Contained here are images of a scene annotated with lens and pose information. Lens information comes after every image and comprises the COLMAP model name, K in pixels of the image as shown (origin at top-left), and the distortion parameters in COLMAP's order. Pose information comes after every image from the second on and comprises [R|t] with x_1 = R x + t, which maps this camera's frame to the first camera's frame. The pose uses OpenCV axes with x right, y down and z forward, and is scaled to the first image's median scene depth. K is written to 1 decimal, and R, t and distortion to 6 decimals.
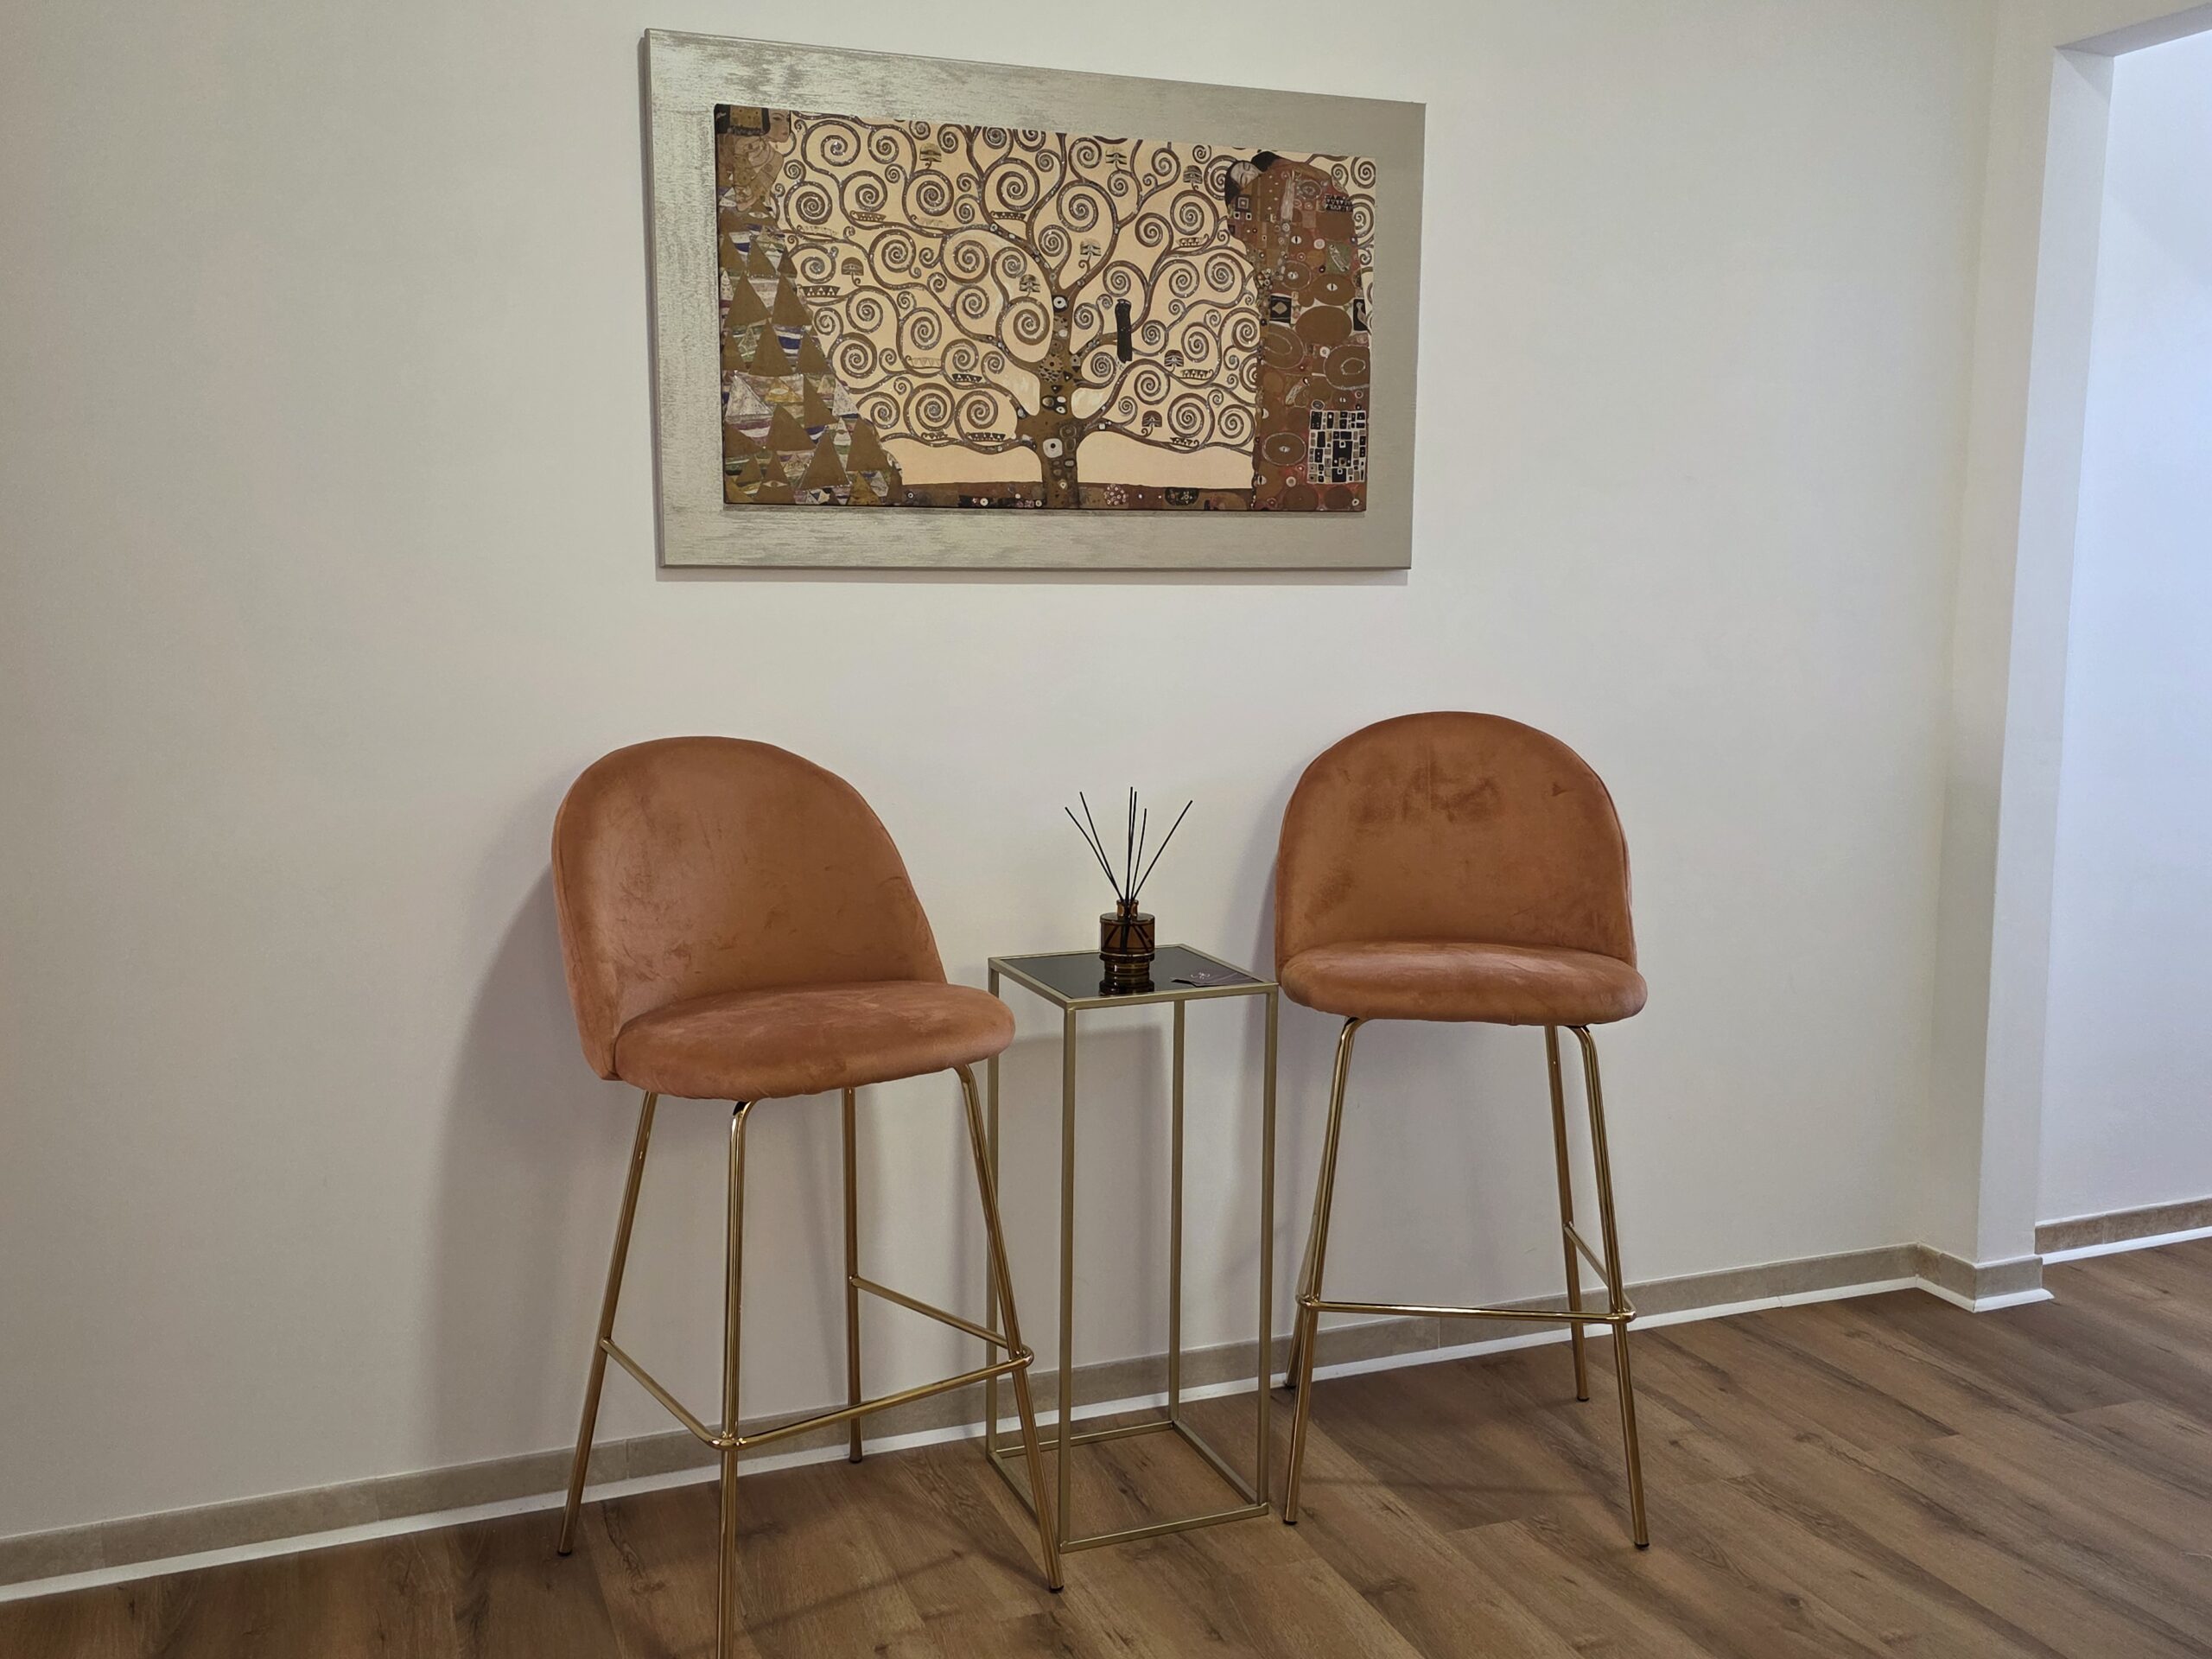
lens RADIAL K [[1997.5, 0, 1100.9], [0, 1997.5, 832.0], [0, 0, 1]] dist [0.075075, -0.072868]
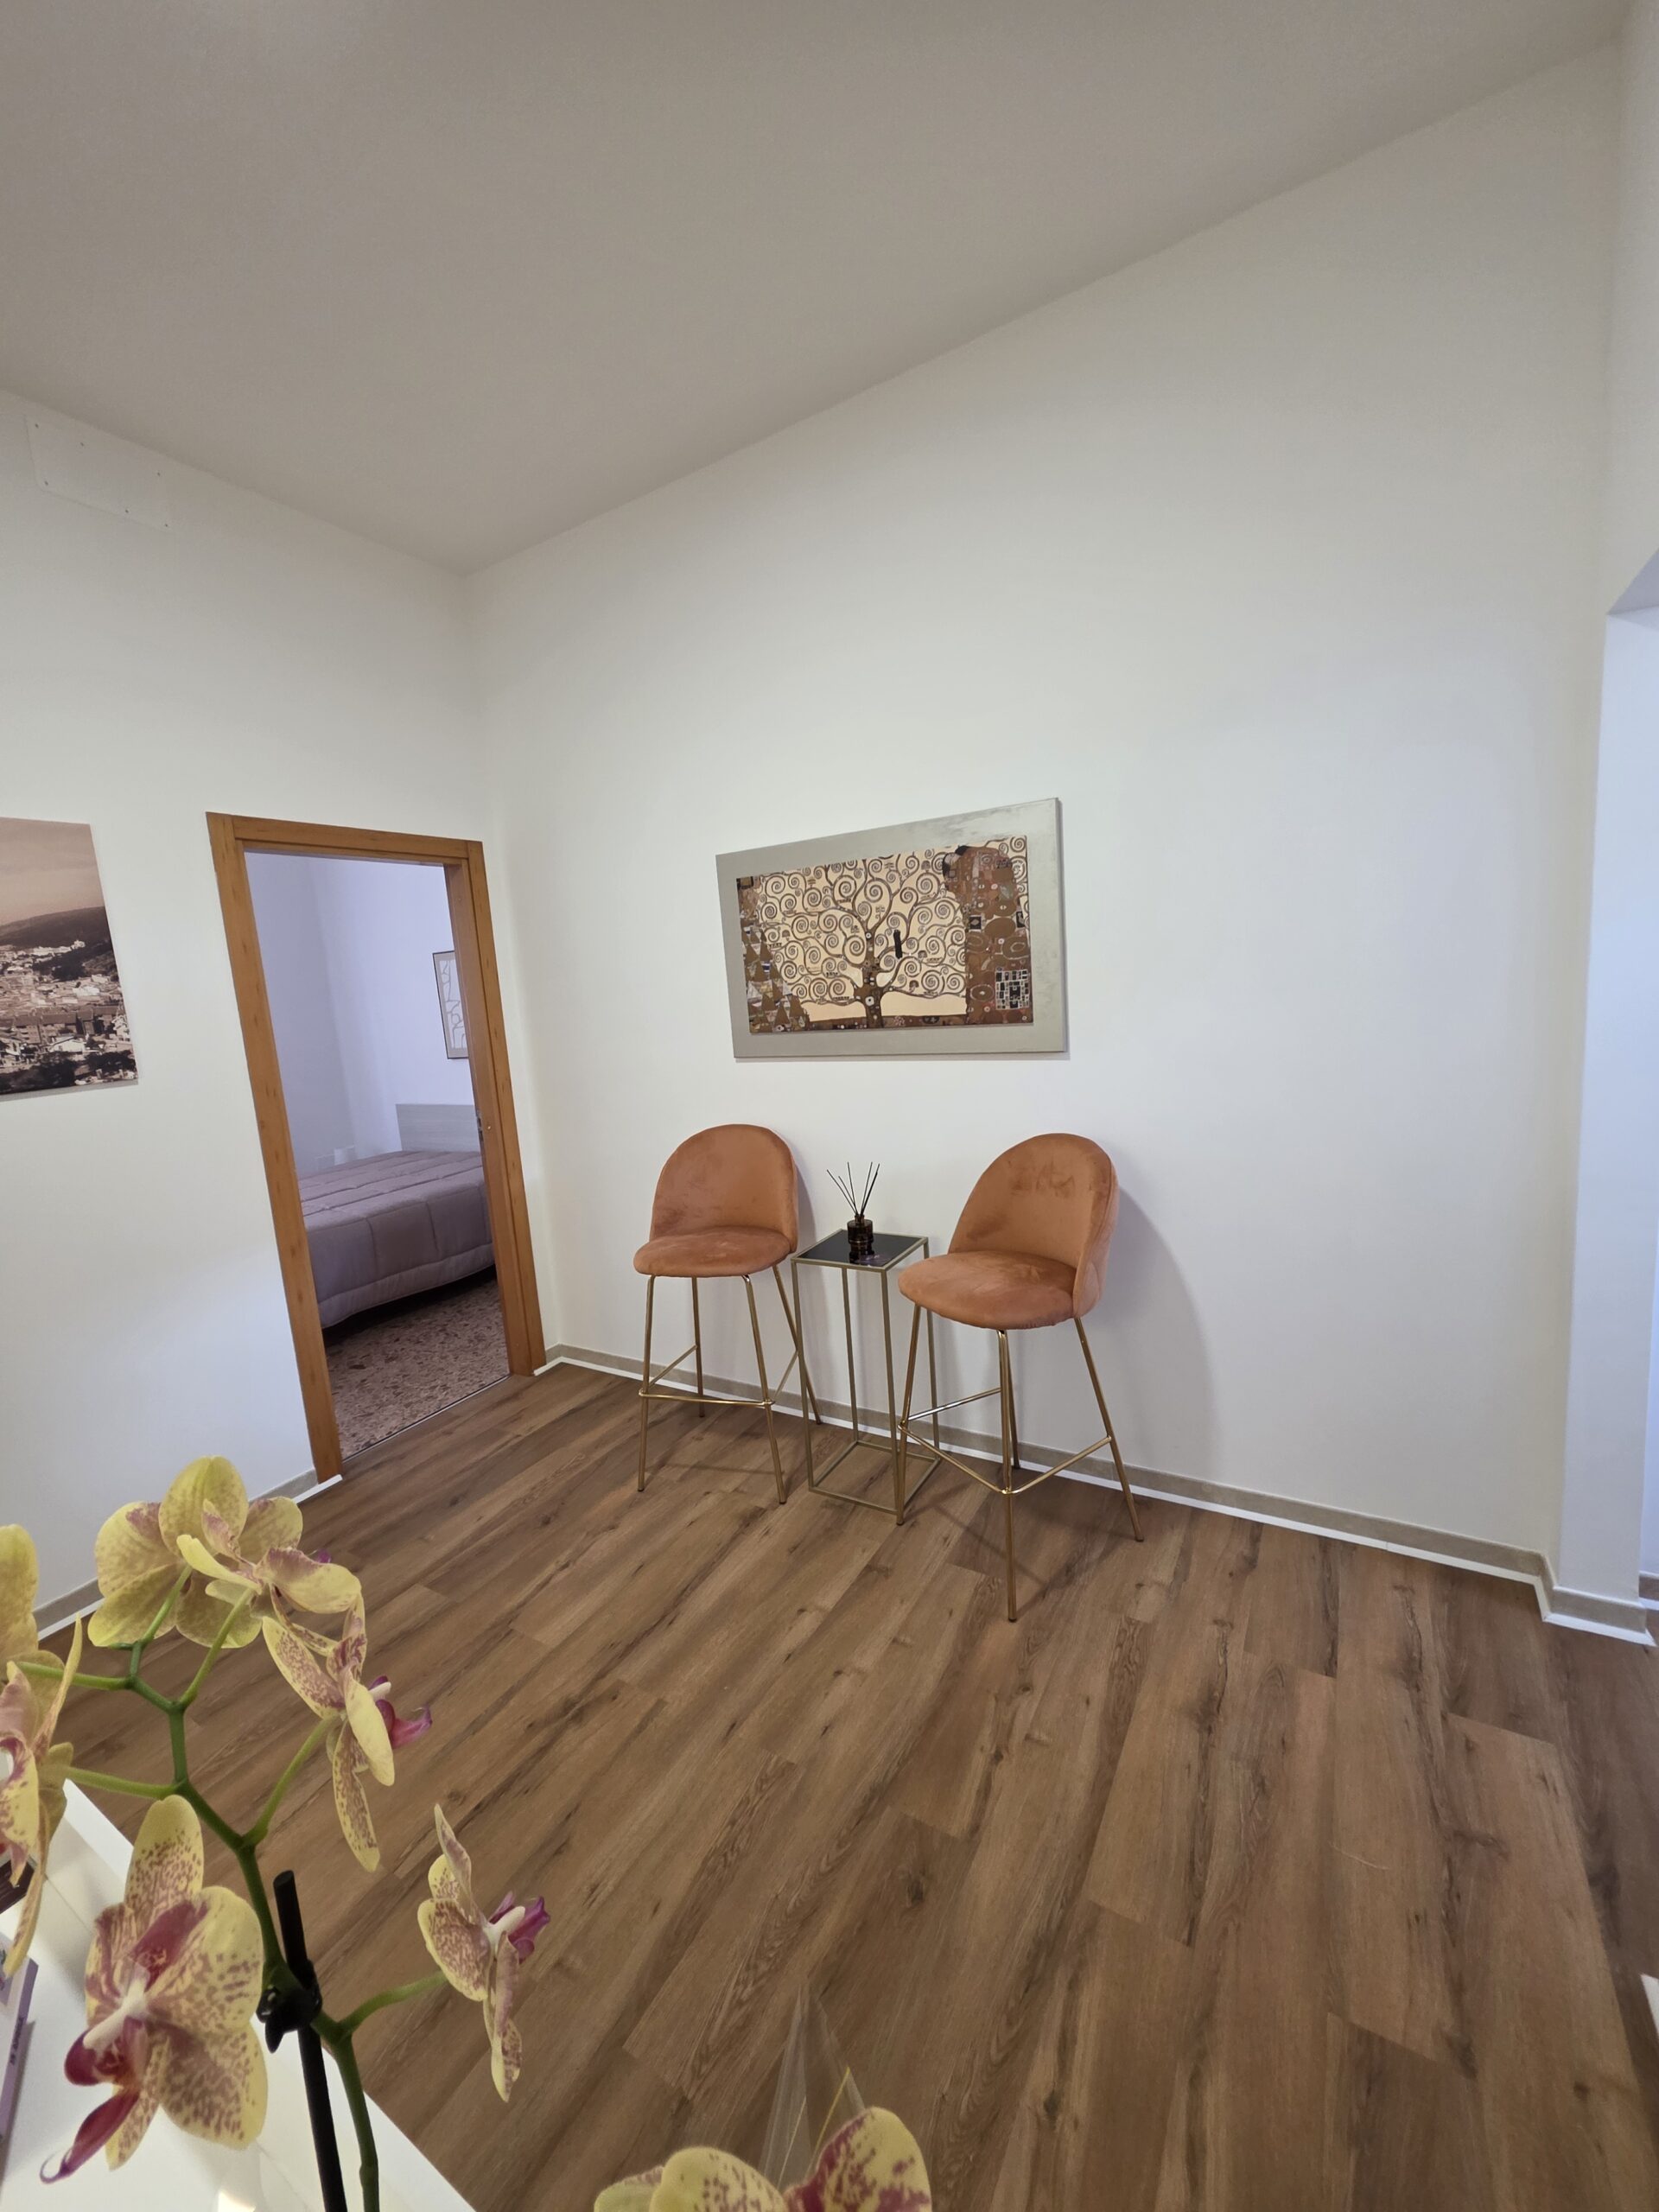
lens RADIAL K [[885.6, 0, 827.8], [0, 885.6, 1100.8], [0, 0, 1]] dist [0.002396, 0.000409]
pose [[0.615455, 0.066002, -0.785404, 0.718285], [-0.032176, 0.997761, 0.058635, -0.140033], [0.787515, -0.010816, 0.616200, 0.372115]]
